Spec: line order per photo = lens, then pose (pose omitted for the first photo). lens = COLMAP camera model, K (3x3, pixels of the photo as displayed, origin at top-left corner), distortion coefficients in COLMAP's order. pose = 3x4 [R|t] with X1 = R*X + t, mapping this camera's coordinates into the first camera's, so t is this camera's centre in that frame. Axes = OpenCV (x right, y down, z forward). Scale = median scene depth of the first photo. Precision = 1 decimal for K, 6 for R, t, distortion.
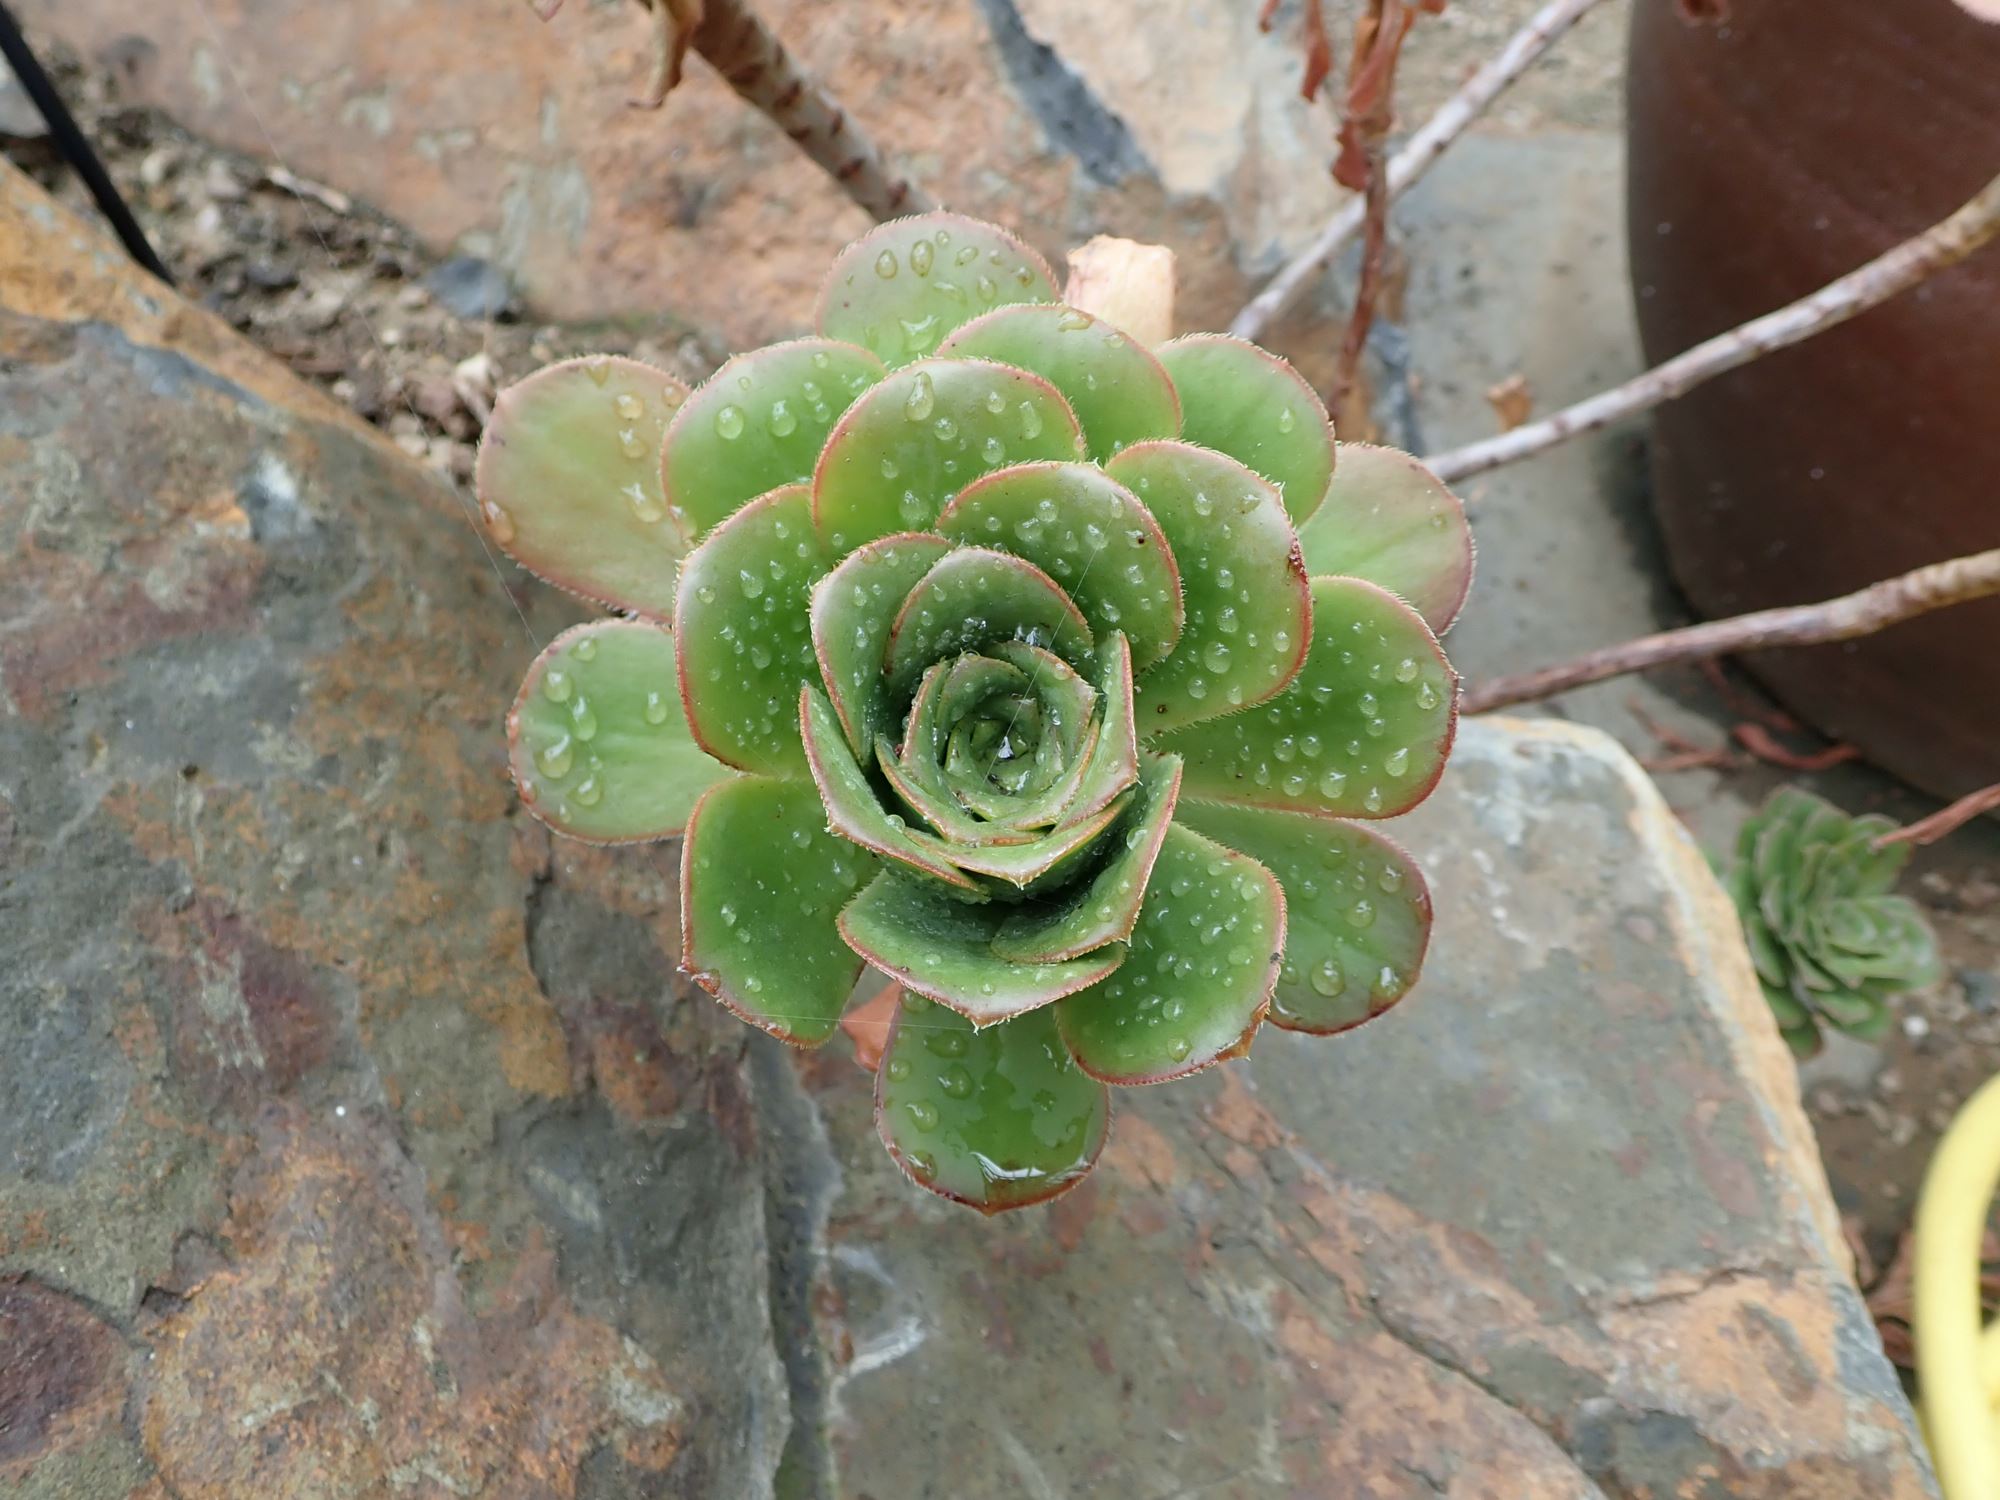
lens RADIAL K [[1777.3, 0, 1010.6], [0, 1777.3, 742.1], [0, 0, 1]] dist [0.003556, 0.026108]
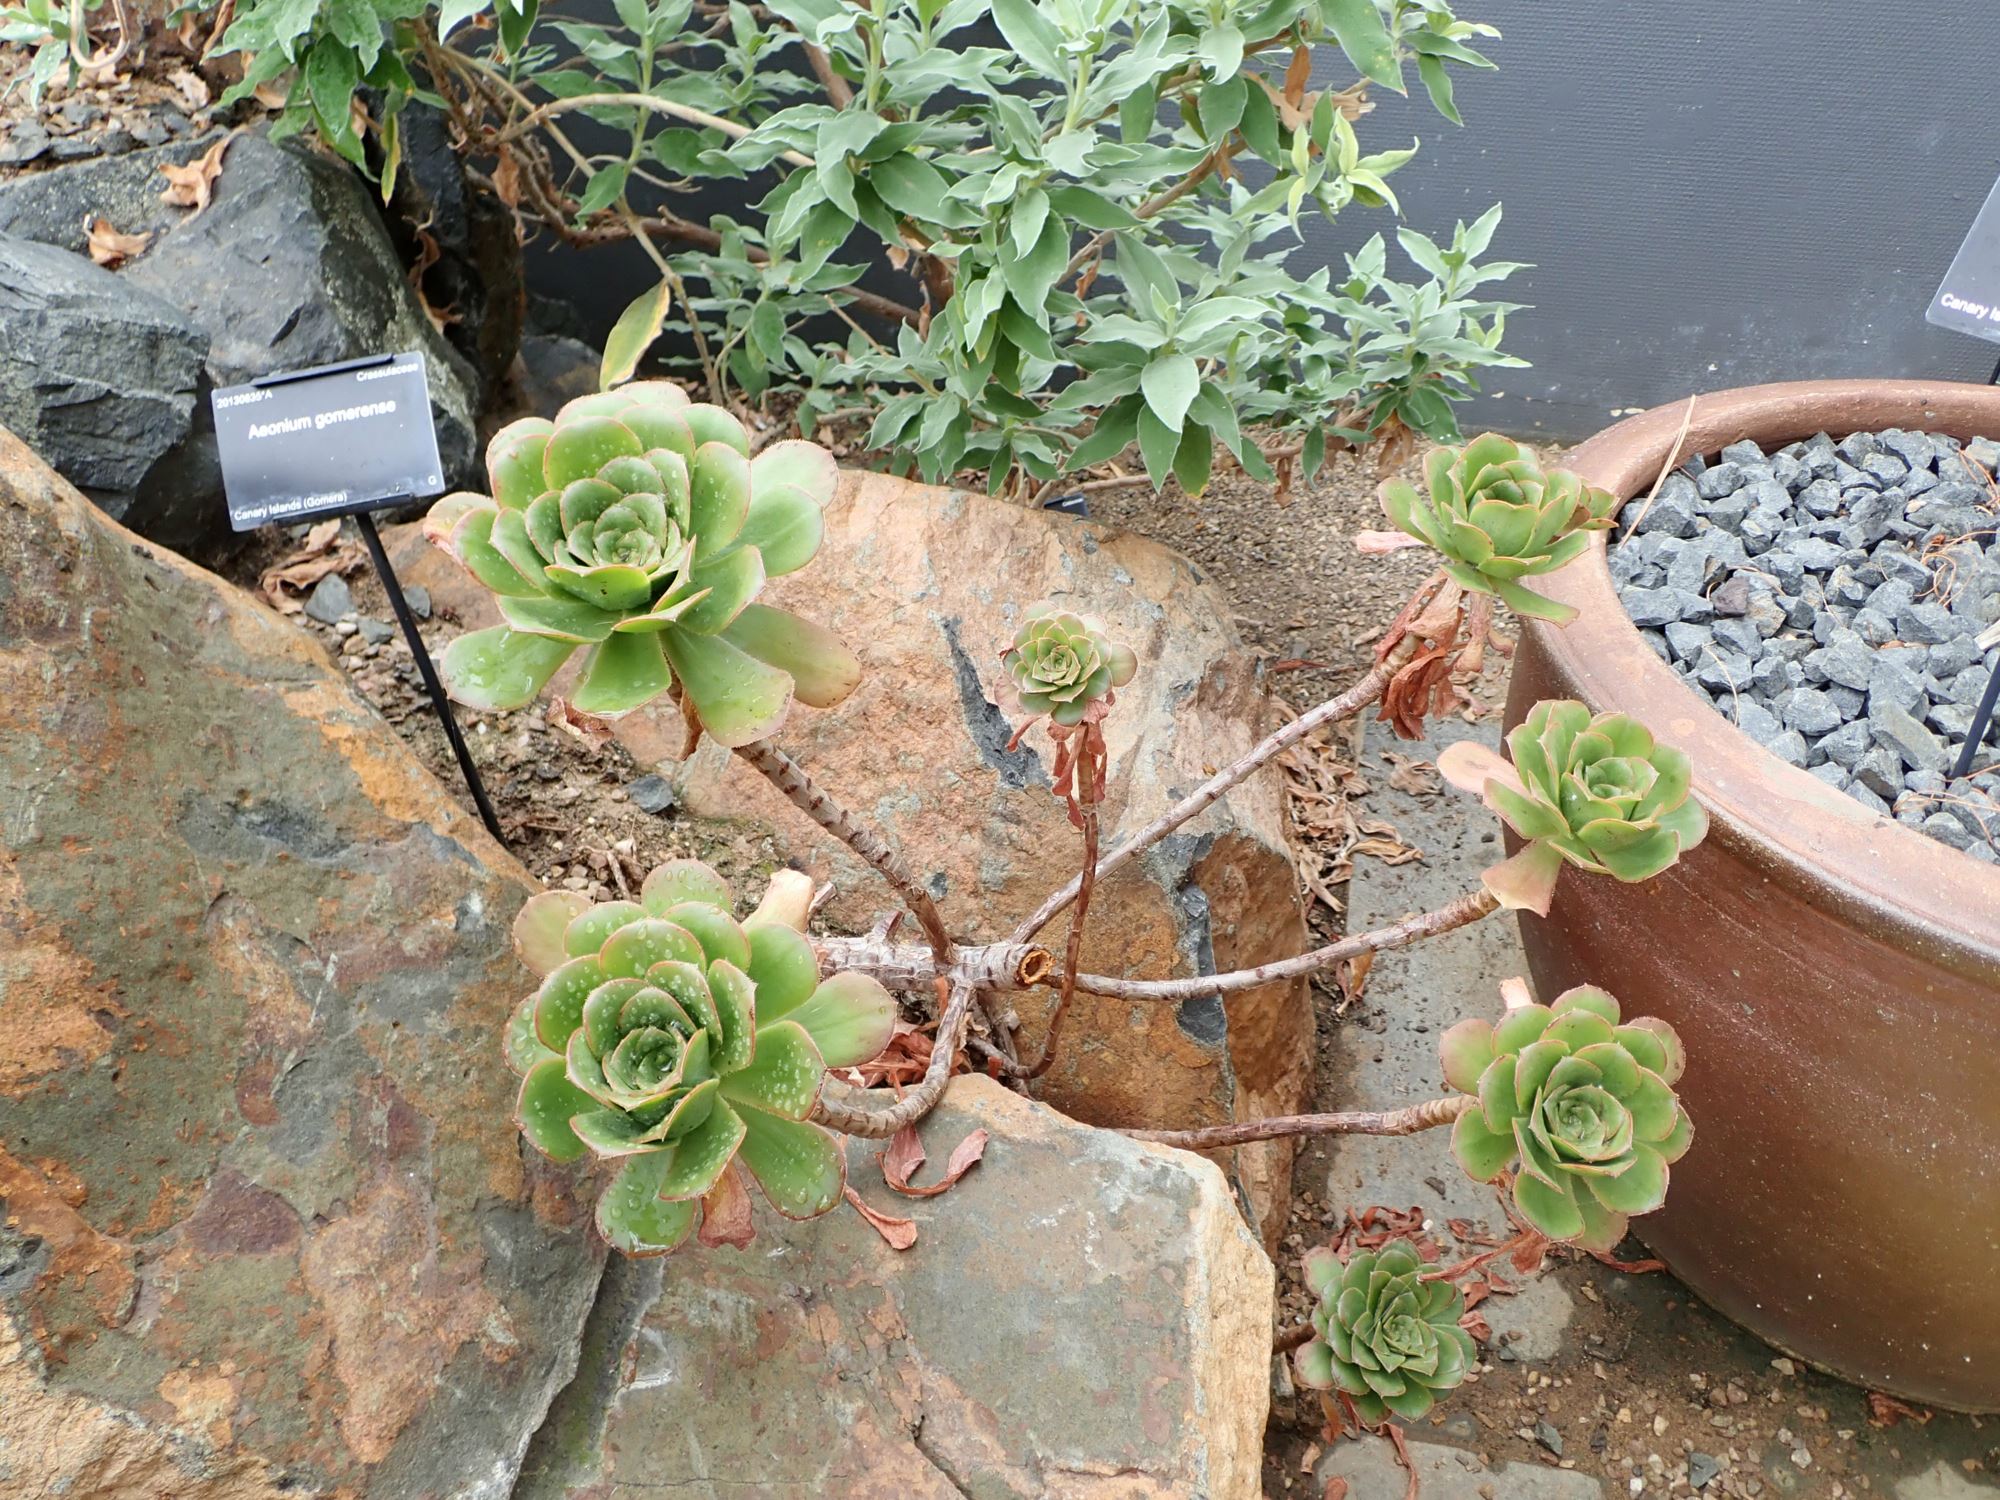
lens RADIAL K [[1777.3, 0, 1010.6], [0, 1777.3, 742.1], [0, 0, 1]] dist [0.003556, 0.026108]
pose [[0.966396, 0.141169, -0.214828, 0.689020], [-0.186529, 0.960144, -0.208158, -0.003360], [0.176880, 0.241235, 0.954211, -1.060124]]
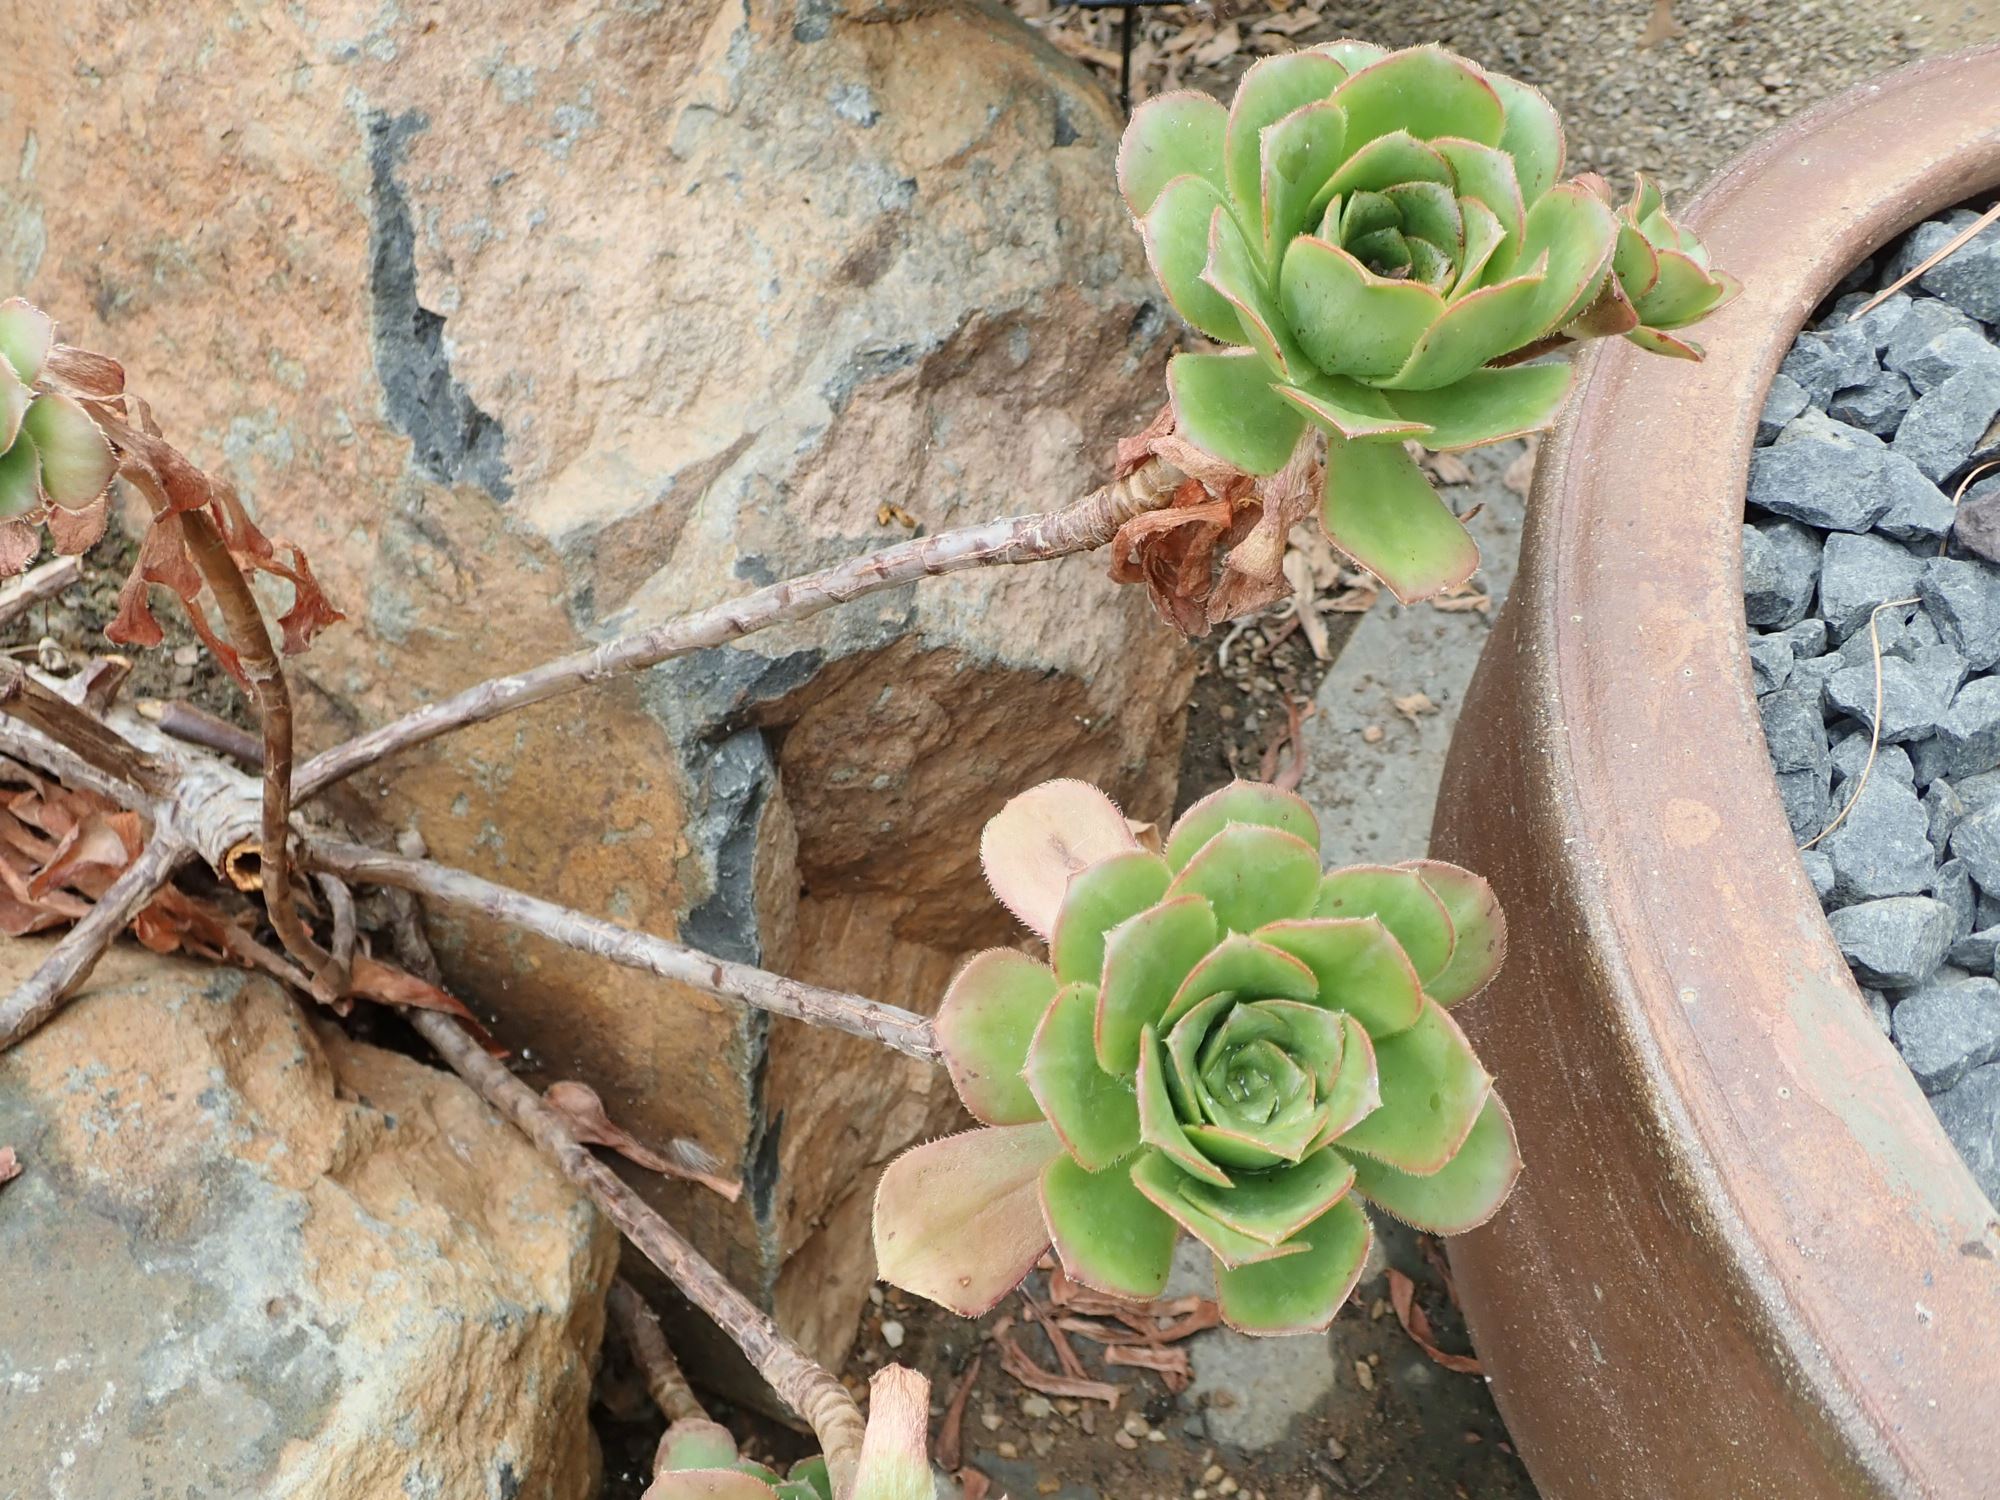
lens RADIAL K [[1789.3, 0, 1000.0], [0, 1789.3, 750.0], [0, 0, 1]] dist [0.002350, 0.010370]
pose [[0.826306, 0.499947, -0.259368, 0.998001], [-0.466743, 0.865574, 0.181474, -0.835377], [0.315230, -0.028895, 0.948575, 0.394497]]
